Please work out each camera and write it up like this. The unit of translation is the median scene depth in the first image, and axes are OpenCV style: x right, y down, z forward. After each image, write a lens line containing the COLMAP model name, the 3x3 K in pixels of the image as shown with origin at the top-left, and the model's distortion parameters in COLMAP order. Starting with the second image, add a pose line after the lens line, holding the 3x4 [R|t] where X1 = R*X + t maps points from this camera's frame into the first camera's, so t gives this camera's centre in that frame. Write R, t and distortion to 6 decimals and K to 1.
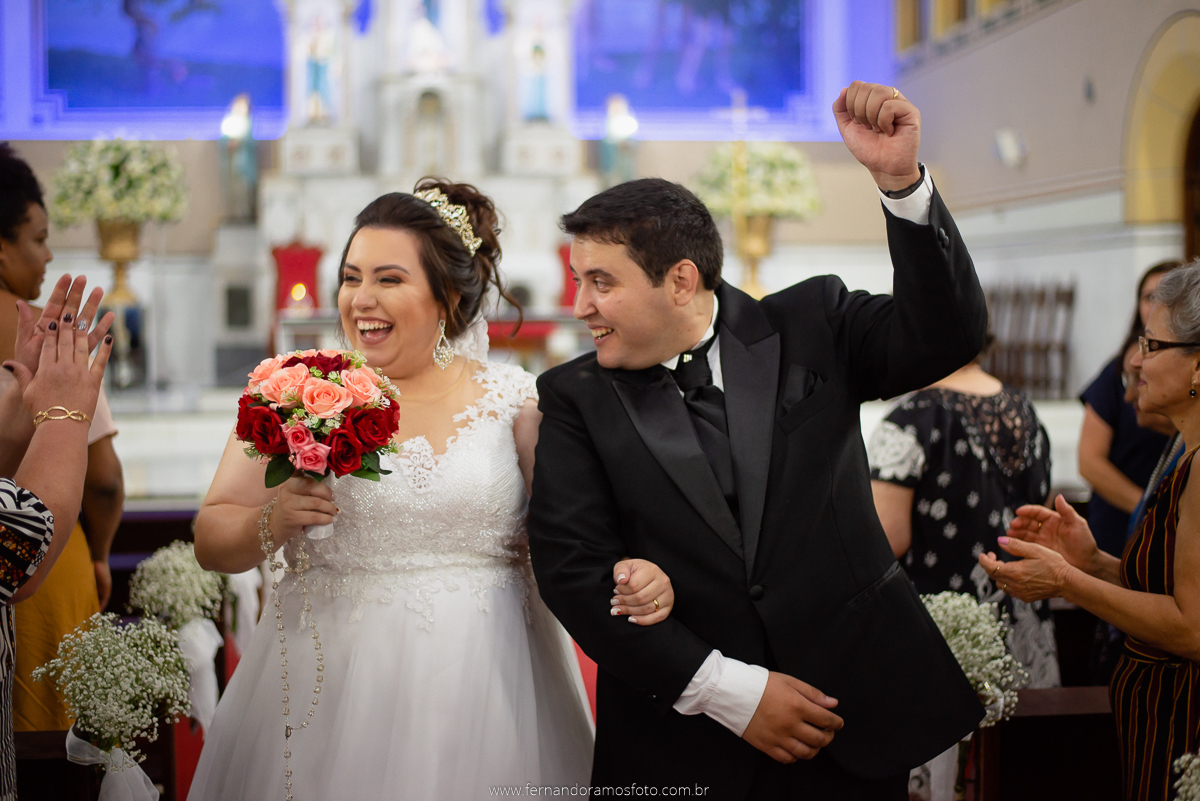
lens RADIAL K [[1696.0, 0, 603.2], [0, 1696.0, 400.5], [0, 0, 1]] dist [-0.093973, 0.000000]
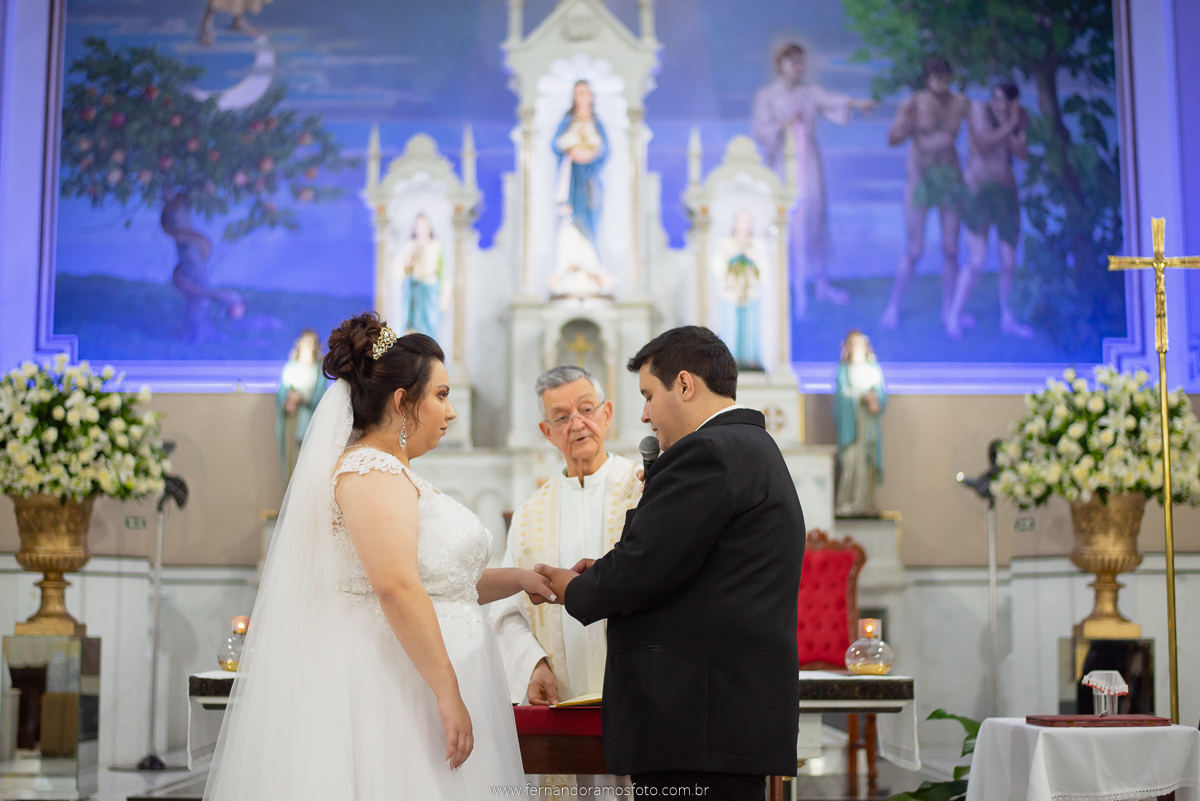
lens RADIAL K [[1696.0, 0, 561.6], [0, 1696.0, 418.8], [0, 0, 1]] dist [-0.093973, 0.000000]
pose [[0.991475, -0.005990, -0.130157, -0.022039], [-0.017580, 0.983658, -0.179185, -0.024062], [0.129103, 0.179945, 0.975168, 0.339364]]
